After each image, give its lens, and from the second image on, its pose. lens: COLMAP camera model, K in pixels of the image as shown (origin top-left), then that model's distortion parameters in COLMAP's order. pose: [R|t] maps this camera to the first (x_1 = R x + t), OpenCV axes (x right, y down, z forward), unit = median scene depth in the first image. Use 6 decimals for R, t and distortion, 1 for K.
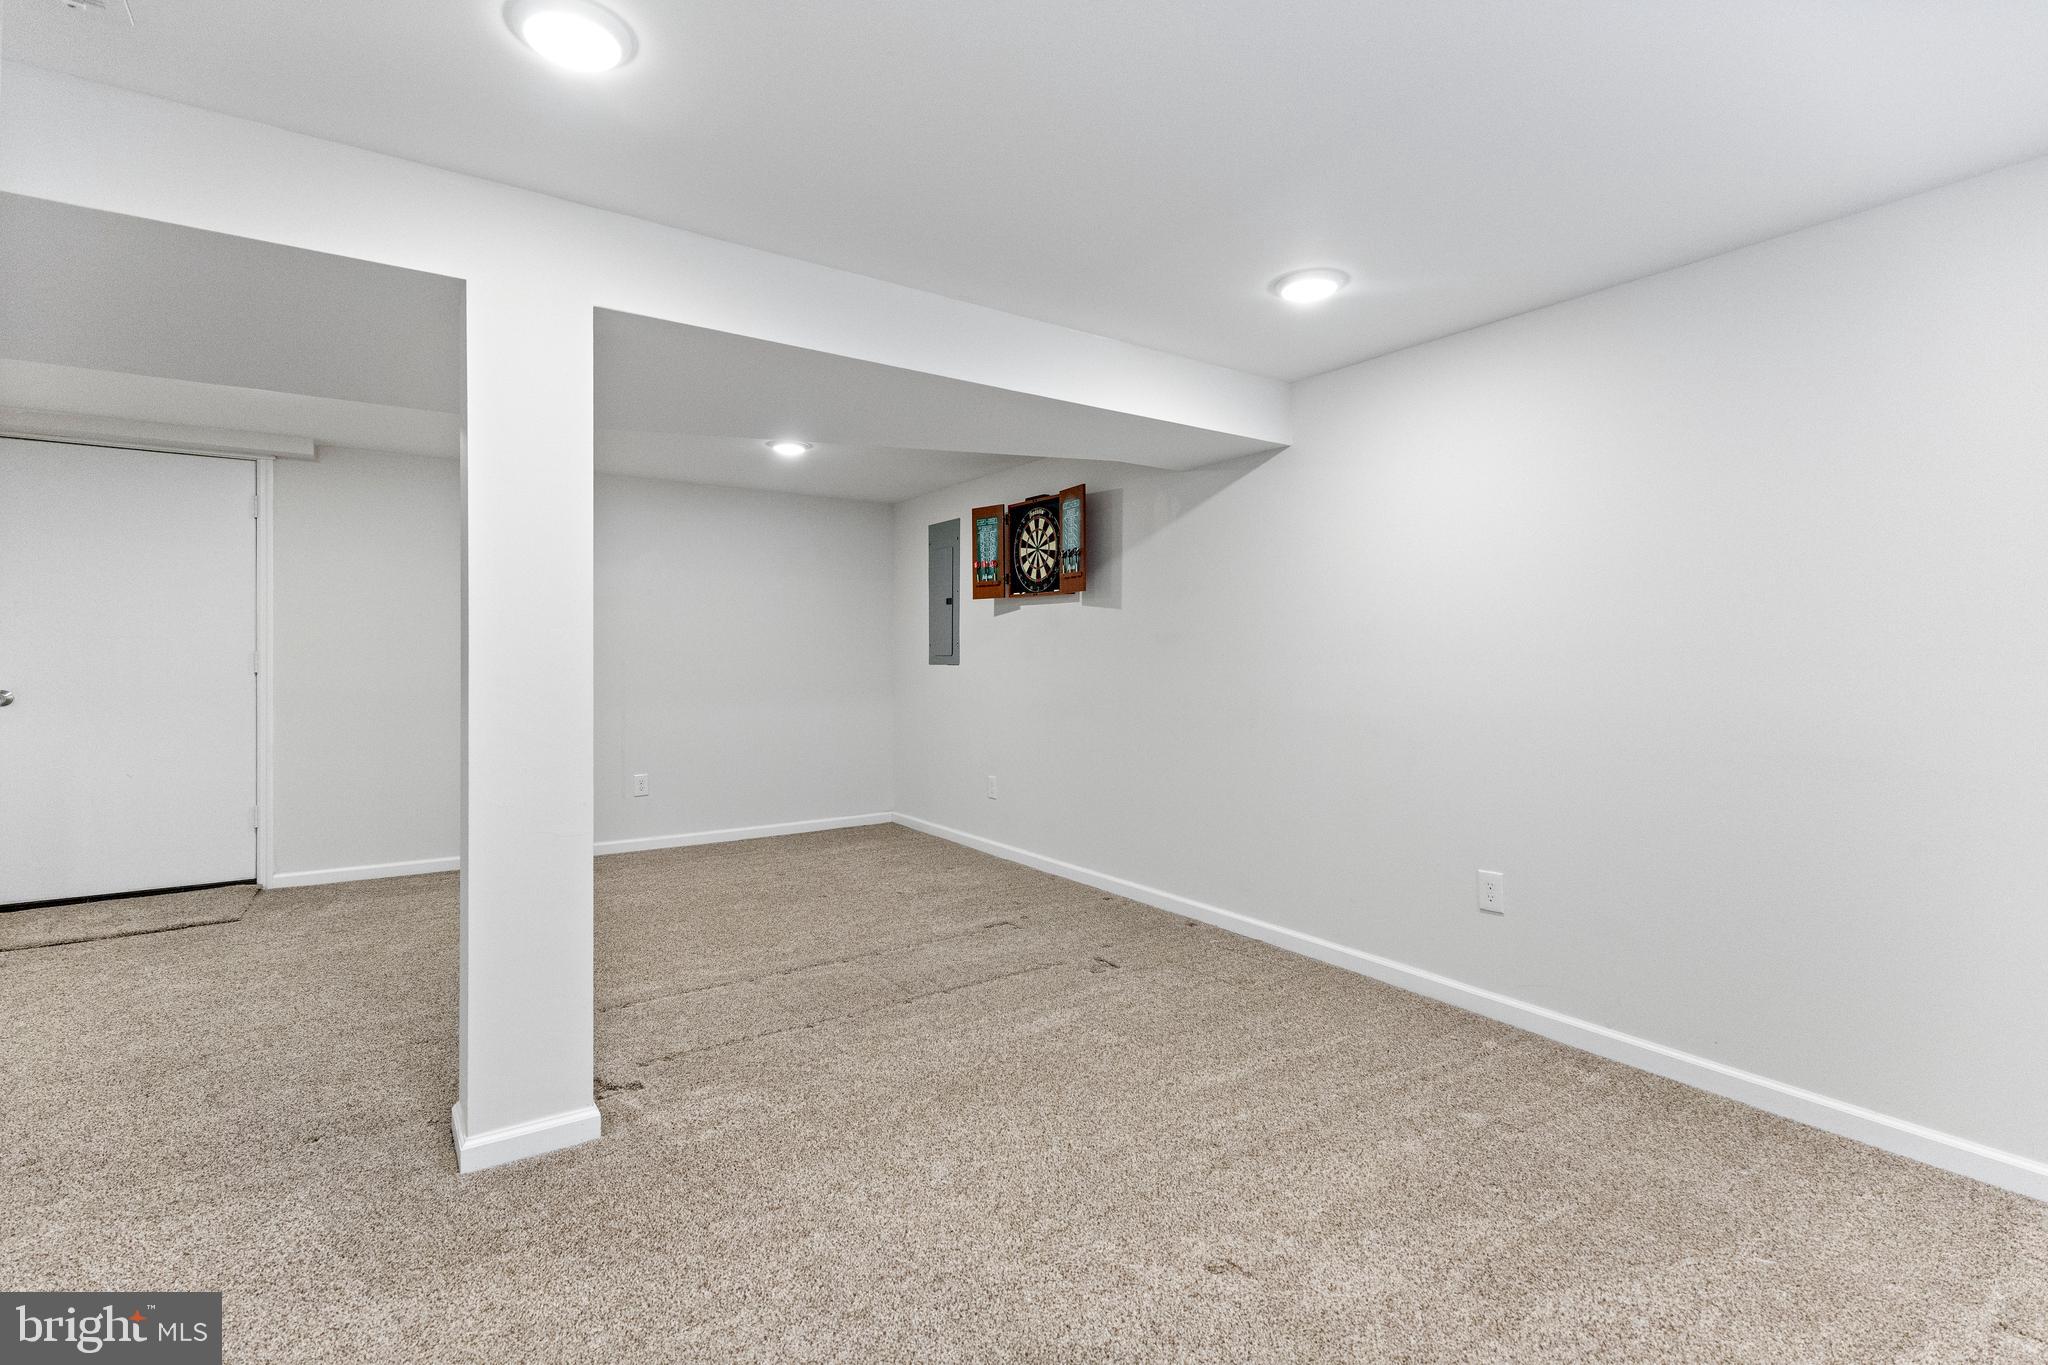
lens RADIAL K [[928.6, 0, 1028.0], [0, 928.6, 672.2], [0, 0, 1]] dist [0.001882, 0.000404]
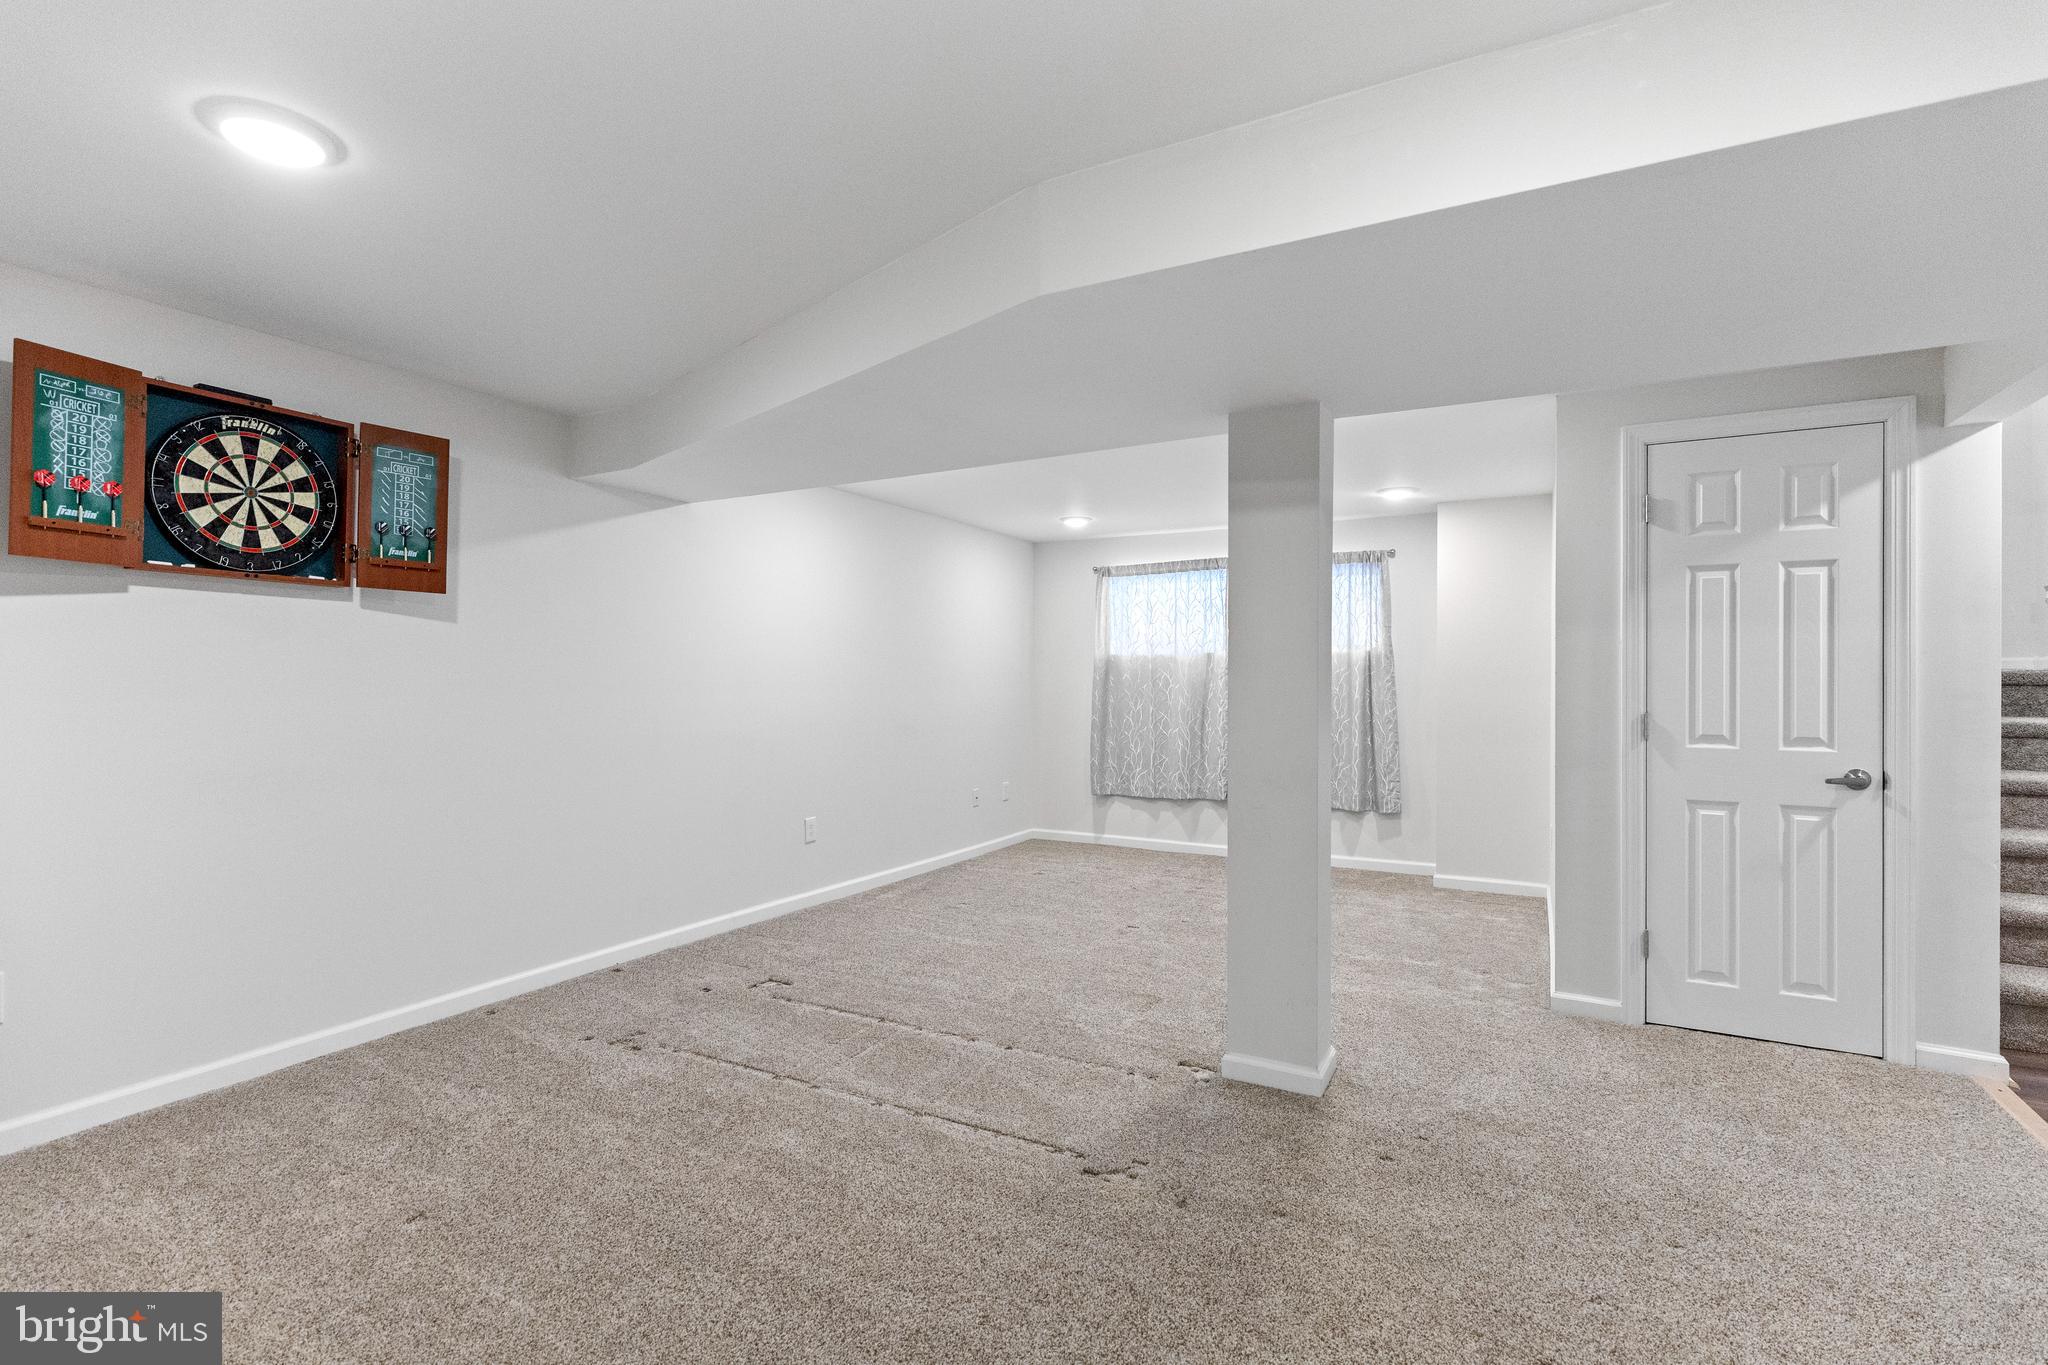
lens RADIAL K [[928.6, 0, 1059.5], [0, 928.6, 680.5], [0, 0, 1]] dist [0.001882, 0.000404]
pose [[-0.470764, -0.013131, 0.882161, -0.692491], [-0.002367, 0.999904, 0.013620, -0.030871], [-0.882256, 0.004324, -0.470751, 0.834296]]
